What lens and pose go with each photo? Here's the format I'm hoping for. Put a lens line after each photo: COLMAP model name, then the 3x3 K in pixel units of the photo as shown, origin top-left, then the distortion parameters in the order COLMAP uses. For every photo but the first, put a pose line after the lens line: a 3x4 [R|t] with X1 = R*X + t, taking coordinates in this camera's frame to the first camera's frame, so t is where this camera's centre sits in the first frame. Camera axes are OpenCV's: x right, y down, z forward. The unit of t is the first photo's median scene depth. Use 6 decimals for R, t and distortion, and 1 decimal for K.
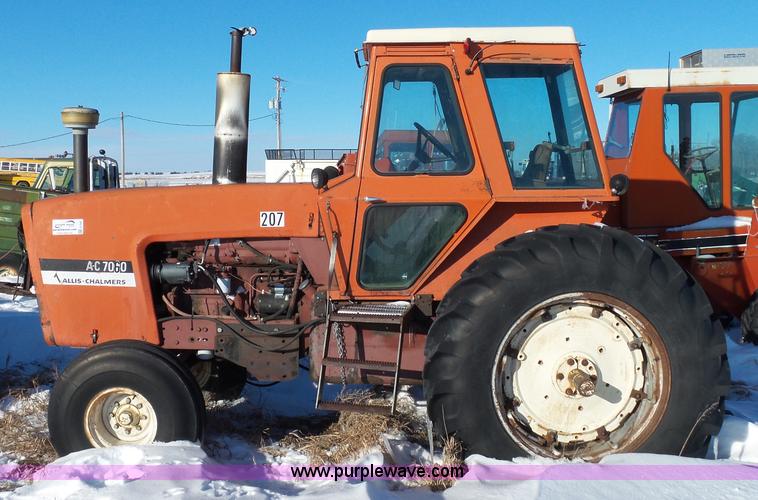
lens RADIAL K [[957.1, 0, 379.0], [0, 957.1, 250.0], [0, 0, 1]] dist [-0.016715, -0.009623]
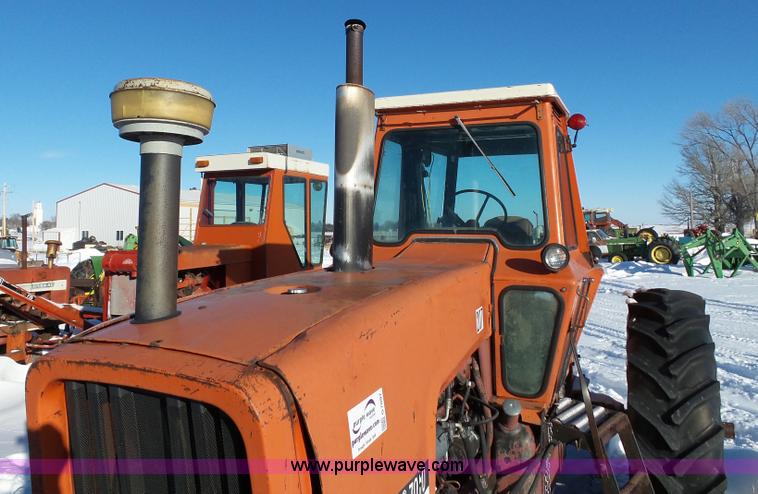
lens RADIAL K [[584.7, 0, 371.7], [0, 584.7, 183.1], [0, 0, 1]] dist [-0.009853, 0.002717]
pose [[0.382048, 0.080491, 0.920631, -0.527079], [0.067749, 0.991080, -0.114765, -0.085246], [-0.921656, 0.106218, 0.373187, 0.910282]]
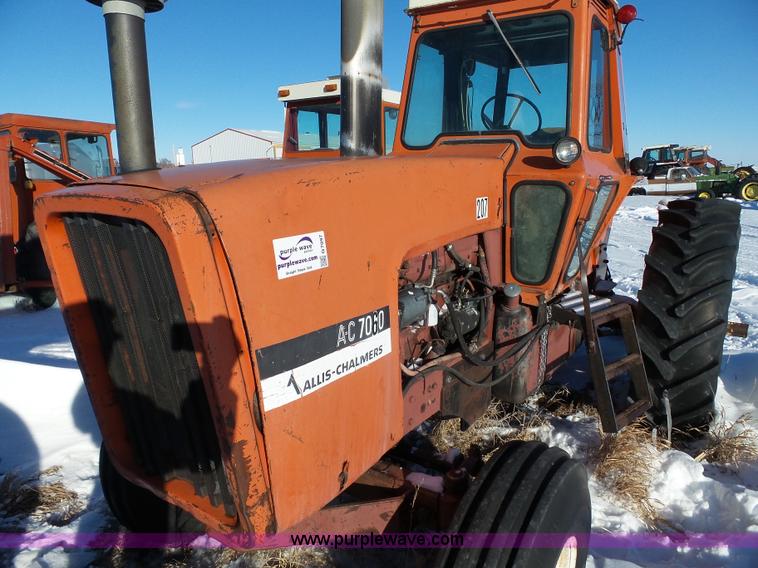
lens RADIAL K [[522.8, 0, 381.0], [0, 522.8, 291.2], [0, 0, 1]] dist [-0.004784, -0.000020]
pose [[0.529856, -0.181863, 0.828359, -0.490255], [0.062040, 0.982432, 0.176006, -0.045003], [-0.845815, -0.041867, 0.531830, 0.856434]]
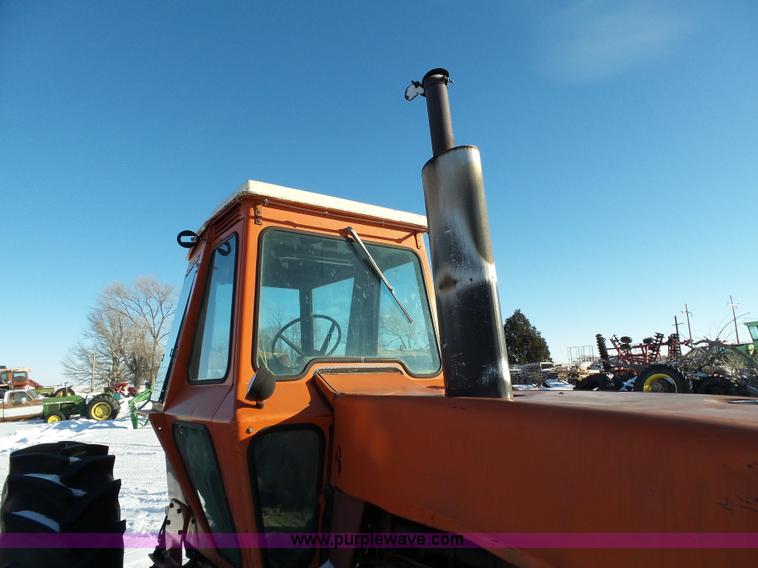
lens RADIAL K [[522.8, 0, 381.0], [0, 522.8, 291.2], [0, 0, 1]] dist [-0.004784, -0.000020]
pose [[-0.601584, 0.160772, 0.782463, -0.342849], [0.100184, 0.986988, -0.125771, -0.097150], [-0.792502, 0.002728, -0.609863, 1.262501]]
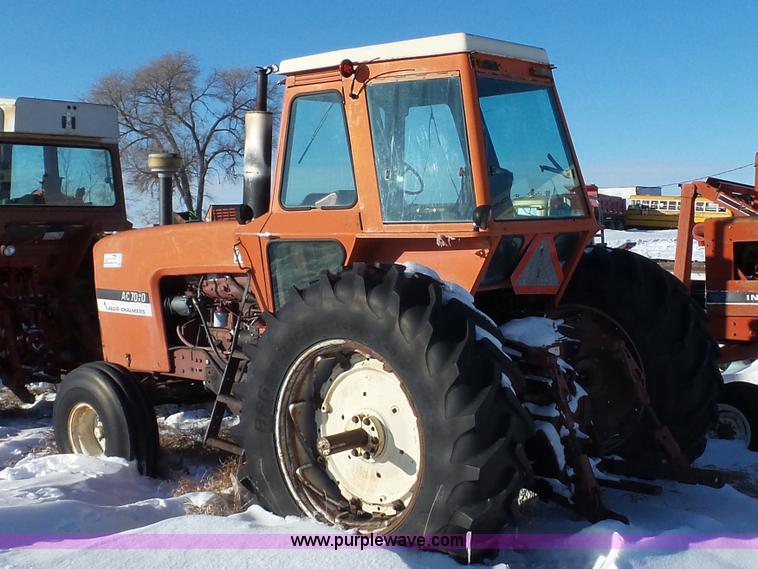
lens RADIAL K [[1104.1, 0, 379.0], [0, 1104.1, 284.5], [0, 0, 1]] dist [0.003140, -0.040041]
pose [[0.770083, 0.027031, -0.637371, 0.747408], [-0.036081, 0.999348, -0.001211, -0.005645], [0.636923, 0.023929, 0.770556, 0.196764]]
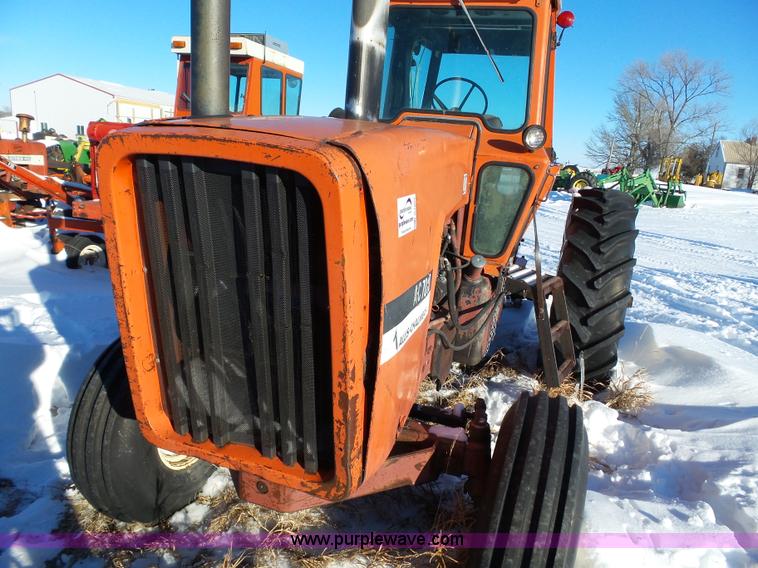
lens RADIAL K [[522.8, 0, 381.0], [0, 522.8, 291.2], [0, 0, 1]] dist [-0.004784, -0.000020]
pose [[0.282816, -0.213292, 0.935159, -0.545412], [-0.013128, 0.974010, 0.226123, -0.042593], [-0.959084, -0.076228, 0.272666, 0.946851]]
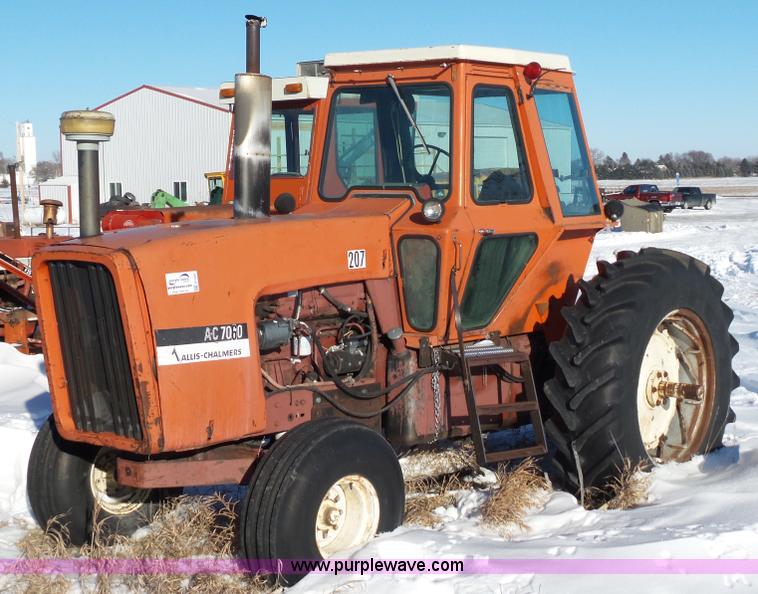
lens RADIAL K [[1403.8, 0, 418.4], [0, 1403.8, 315.8], [0, 0, 1]] dist [0.030762, 0.041432]
pose [[0.599105, -0.077895, 0.796873, -1.061967], [0.066082, 0.996671, 0.047744, -0.038055], [-0.797939, 0.024055, 0.602258, 0.223535]]
